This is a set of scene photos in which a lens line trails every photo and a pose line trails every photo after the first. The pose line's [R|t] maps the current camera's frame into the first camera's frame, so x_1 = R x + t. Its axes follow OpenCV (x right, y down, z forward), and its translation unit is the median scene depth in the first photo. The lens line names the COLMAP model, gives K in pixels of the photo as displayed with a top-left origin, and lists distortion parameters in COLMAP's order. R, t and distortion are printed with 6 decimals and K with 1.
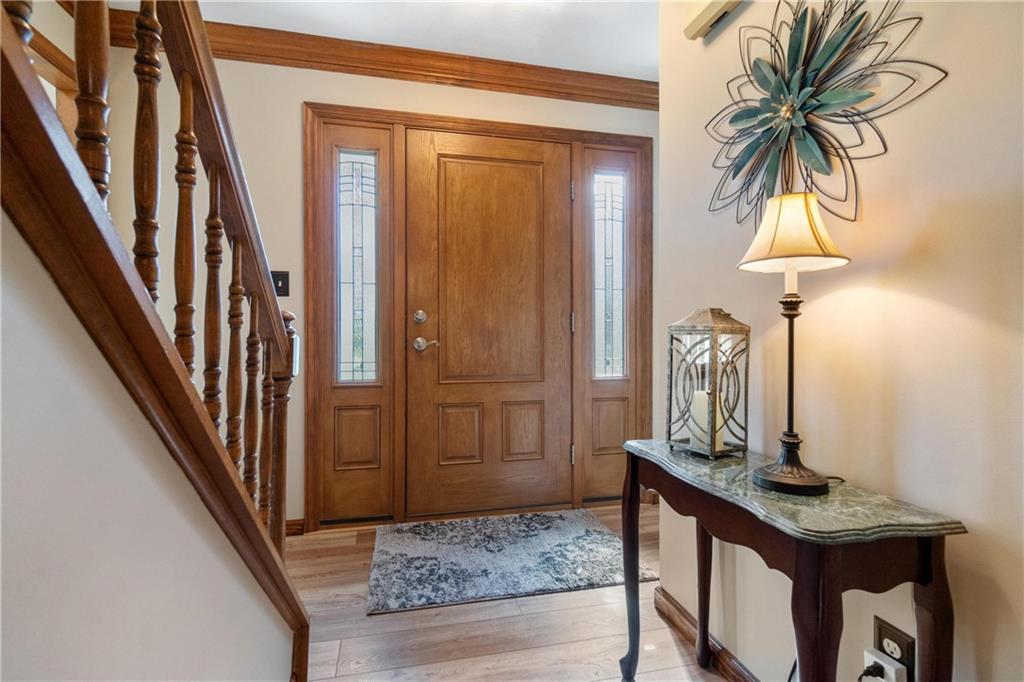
lens RADIAL K [[485.6, 0, 512.0], [0, 485.6, 341.0], [0, 0, 1]] dist [-0.000580, -0.000133]
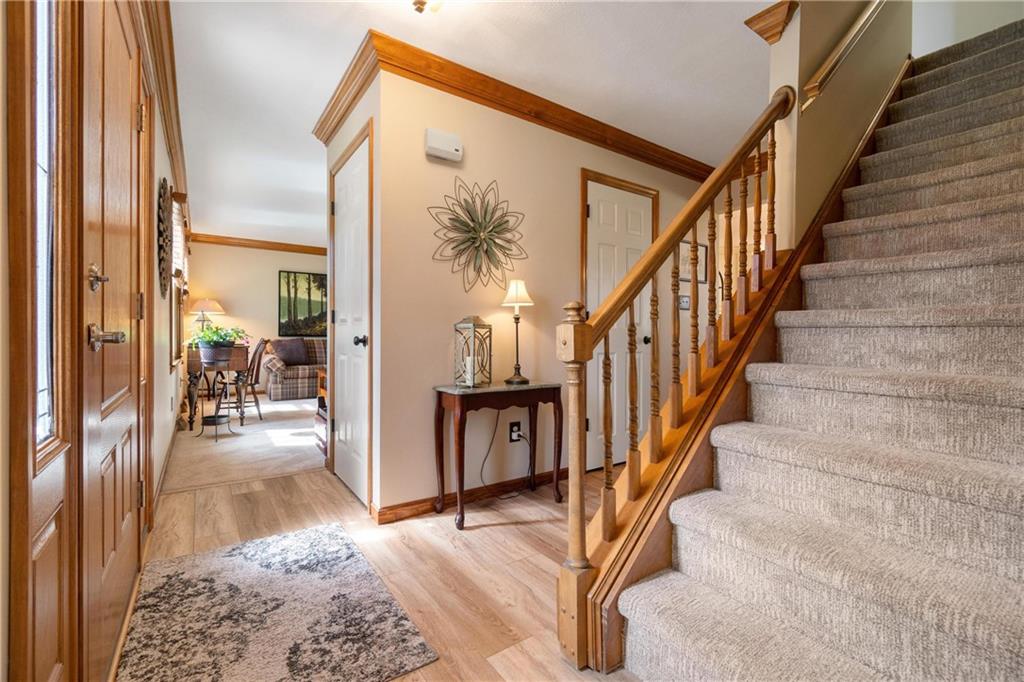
lens RADIAL K [[444.6, 0, 504.2], [0, 444.6, 339.9], [0, 0, 1]] dist [0.000114, 0.000131]
pose [[-0.352140, -0.016496, 0.935802, -0.864399], [0.003905, 0.999810, 0.019094, -0.001699], [-0.935939, 0.010378, -0.352008, 0.953214]]
